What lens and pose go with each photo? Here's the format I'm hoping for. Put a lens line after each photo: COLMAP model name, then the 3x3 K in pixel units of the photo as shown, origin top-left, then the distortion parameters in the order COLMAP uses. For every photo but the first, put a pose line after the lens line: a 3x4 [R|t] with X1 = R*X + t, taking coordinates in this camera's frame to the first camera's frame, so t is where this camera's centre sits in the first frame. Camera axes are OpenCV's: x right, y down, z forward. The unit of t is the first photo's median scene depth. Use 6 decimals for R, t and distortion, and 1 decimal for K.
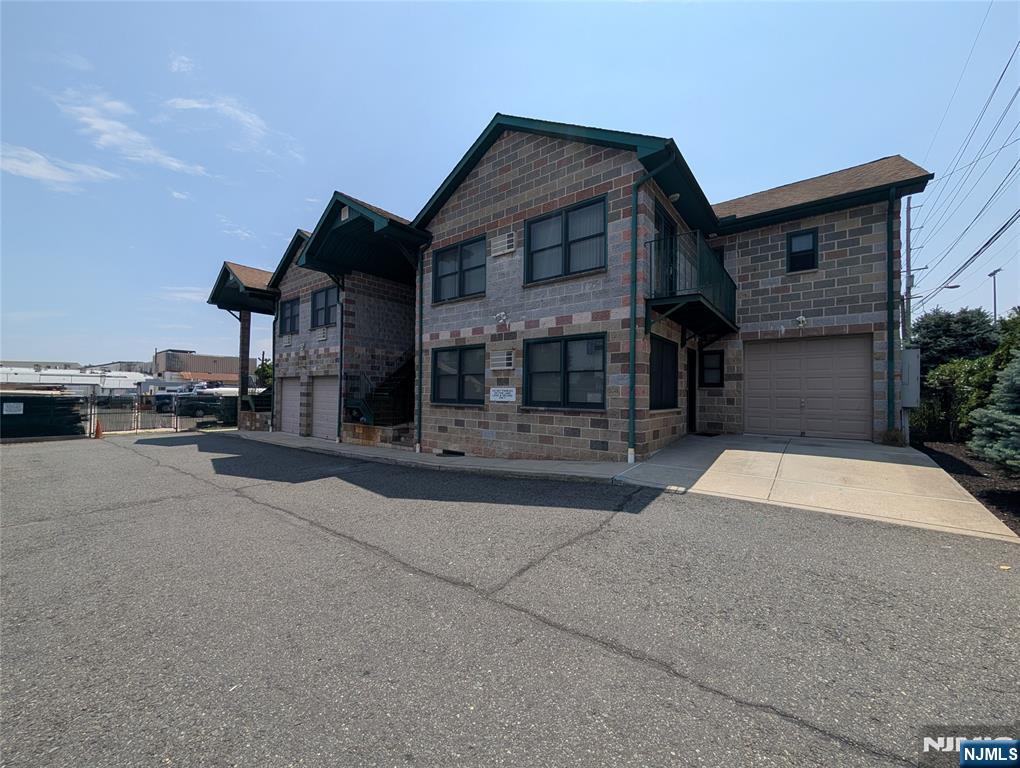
lens RADIAL K [[390.9, 0, 516.8], [0, 390.9, 386.1], [0, 0, 1]] dist [-0.001236, -0.000109]
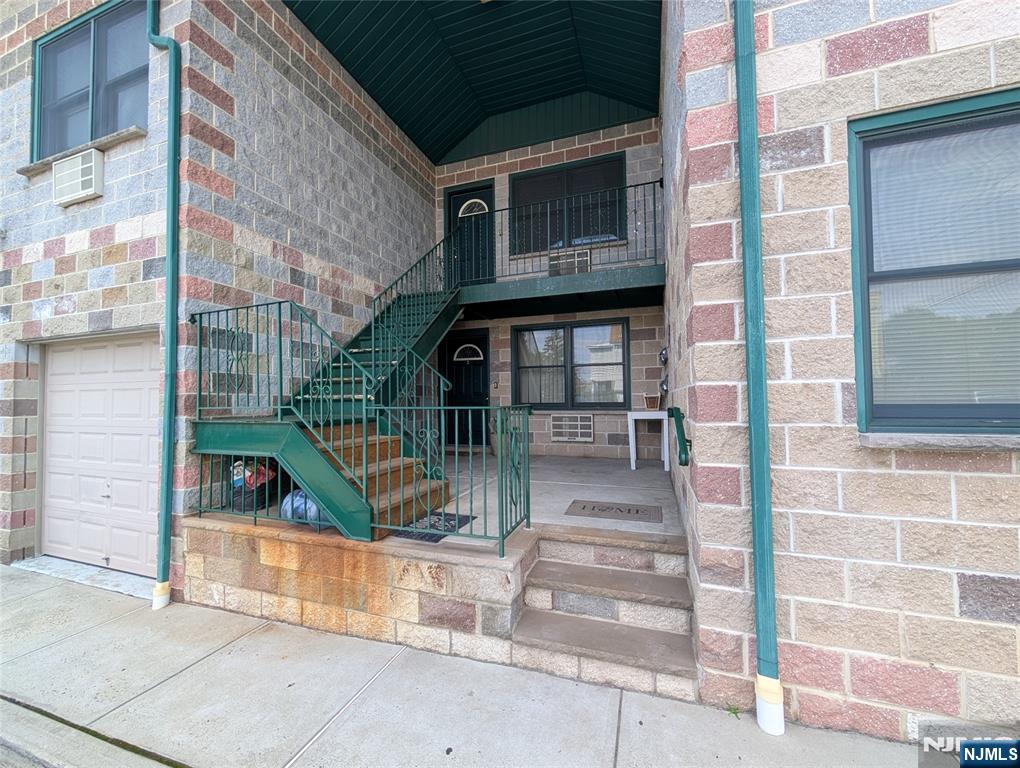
lens RADIAL K [[390.9, 0, 505.6], [0, 390.9, 387.7], [0, 0, 1]] dist [-0.001236, -0.000109]
pose [[0.946201, -0.012774, 0.323326, -0.327011], [0.016334, 0.999832, -0.008298, 0.017236], [-0.323166, 0.013133, 0.946251, 0.689859]]
